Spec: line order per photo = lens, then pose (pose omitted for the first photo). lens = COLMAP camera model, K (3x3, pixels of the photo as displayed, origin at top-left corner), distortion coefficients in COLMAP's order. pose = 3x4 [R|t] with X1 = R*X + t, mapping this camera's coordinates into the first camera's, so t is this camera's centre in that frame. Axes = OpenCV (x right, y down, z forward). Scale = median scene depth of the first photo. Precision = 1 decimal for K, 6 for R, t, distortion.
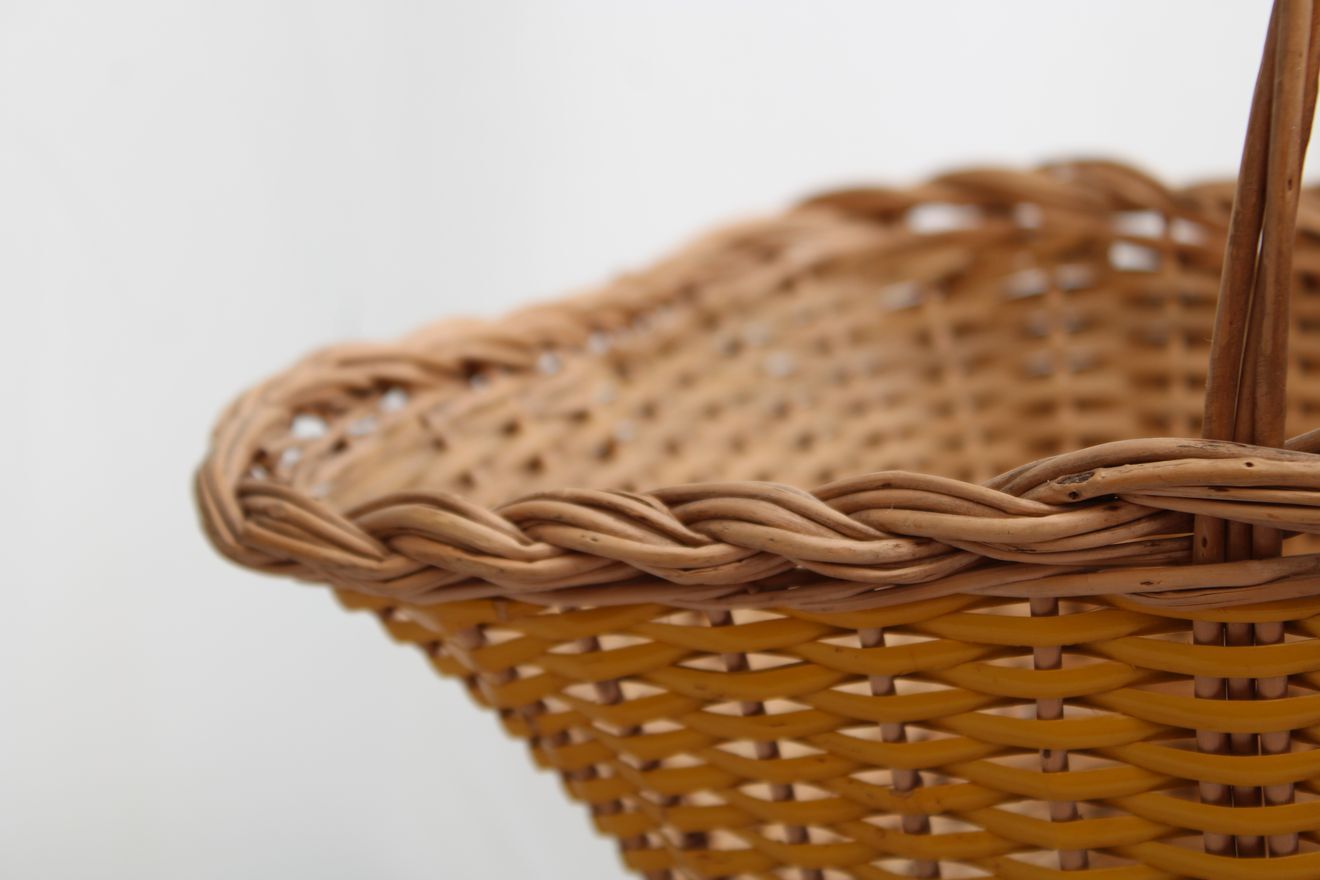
lens RADIAL K [[3279.4, 0, 653.0], [0, 3279.4, 395.9], [0, 0, 1]] dist [0.115482, 0.000000]
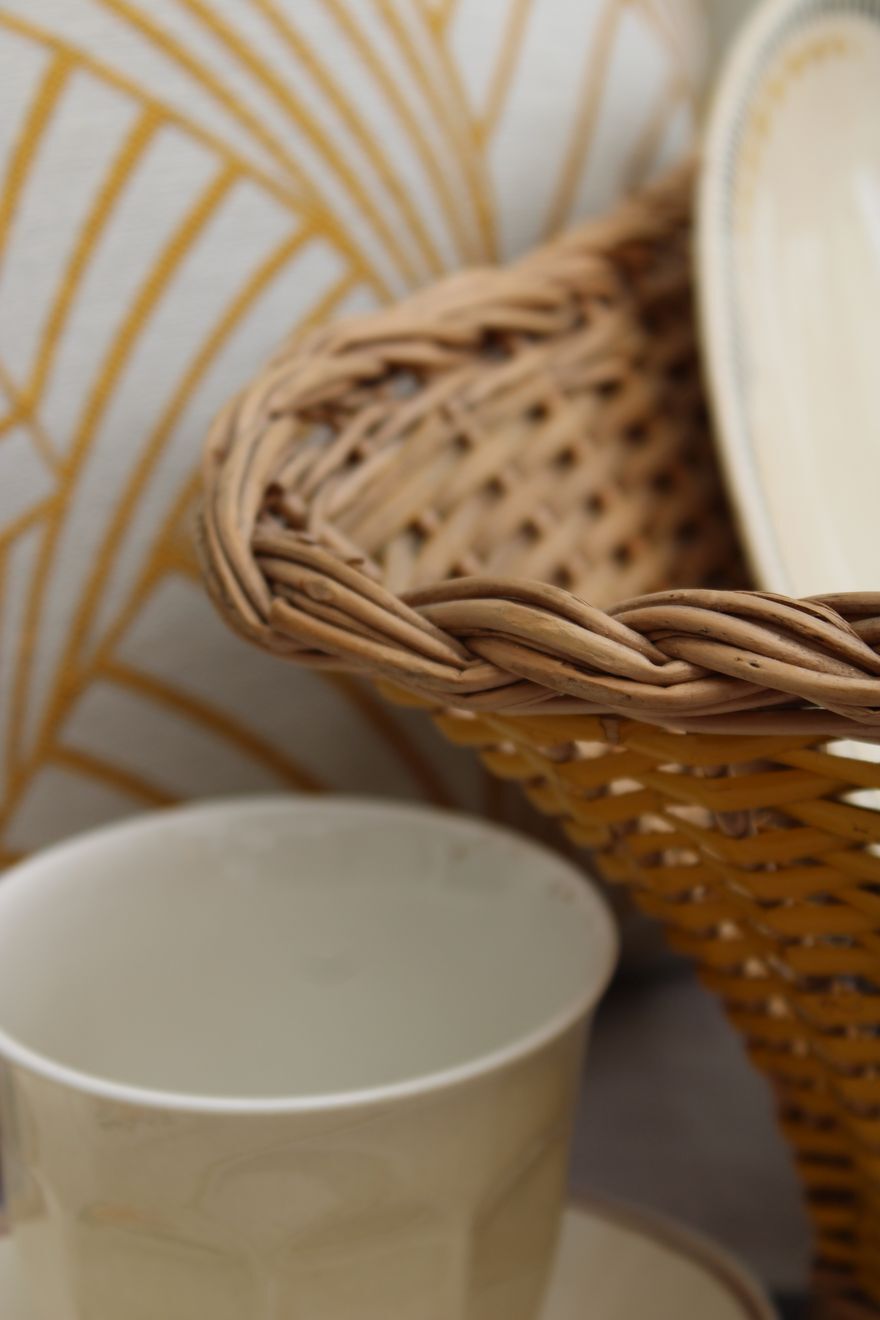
lens RADIAL K [[3279.4, 0, 400.1], [0, 3279.4, 716.9], [0, 0, 1]] dist [0.115482, 0.000000]
pose [[0.999893, 0.014583, -0.001143, -0.098549], [-0.014146, 0.983904, 0.178134, -0.079166], [0.003722, -0.178099, 0.984005, 0.236047]]
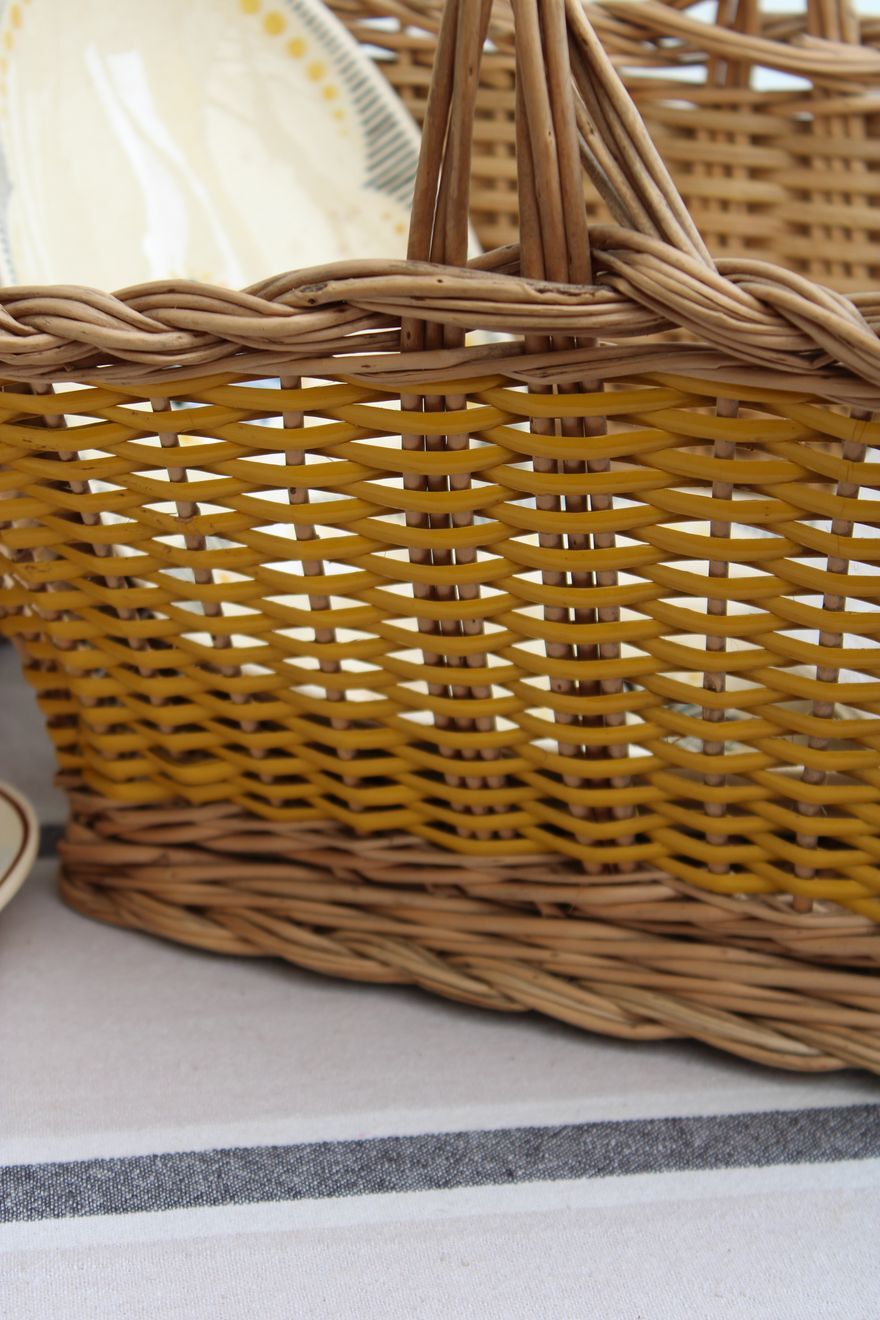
lens RADIAL K [[3279.4, 0, 424.4], [0, 3279.4, 659.3], [0, 0, 1]] dist [0.115482, 0.000000]
pose [[0.988882, -0.018346, 0.147566, -0.024389], [-0.008705, 0.983516, 0.180610, -0.063718], [-0.148447, -0.179887, 0.972422, -0.306986]]
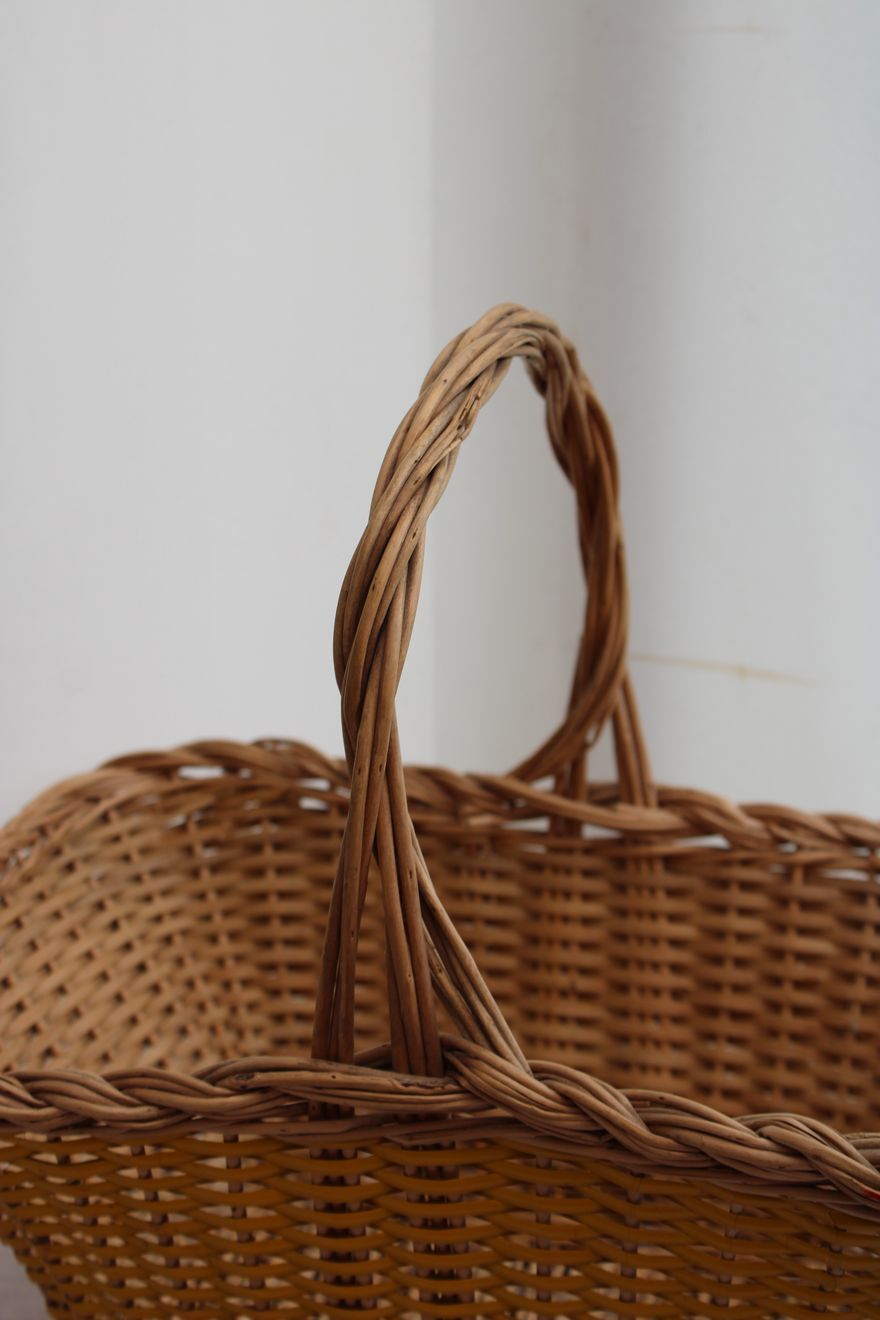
lens RADIAL K [[2507.8, 0, 420.1], [0, 2507.8, 628.0], [0, 0, 1]] dist [0.033487, 0.000000]
pose [[0.988493, -0.006417, 0.151130, 0.013427], [0.001804, 0.999529, 0.030643, -0.255295], [-0.151256, -0.030018, 0.988039, -0.381291]]
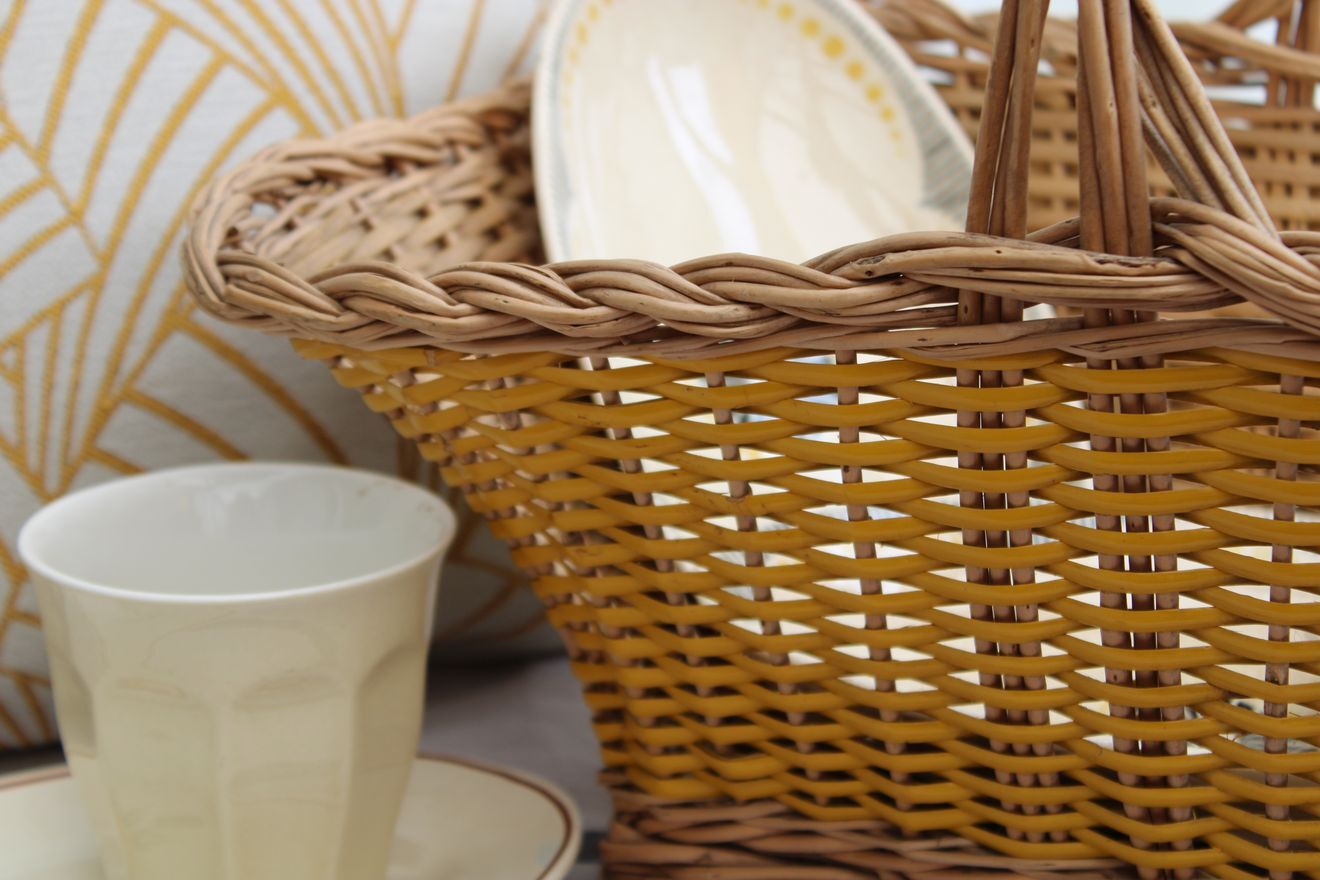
lens RADIAL K [[3279.4, 0, 664.8], [0, 3279.4, 390.7], [0, 0, 1]] dist [0.115482, 0.000000]
pose [[0.998318, 0.012864, 0.056533, -0.027593], [-0.016562, 0.997719, 0.065446, -0.007427], [-0.055562, -0.066272, 0.996253, -0.304314]]
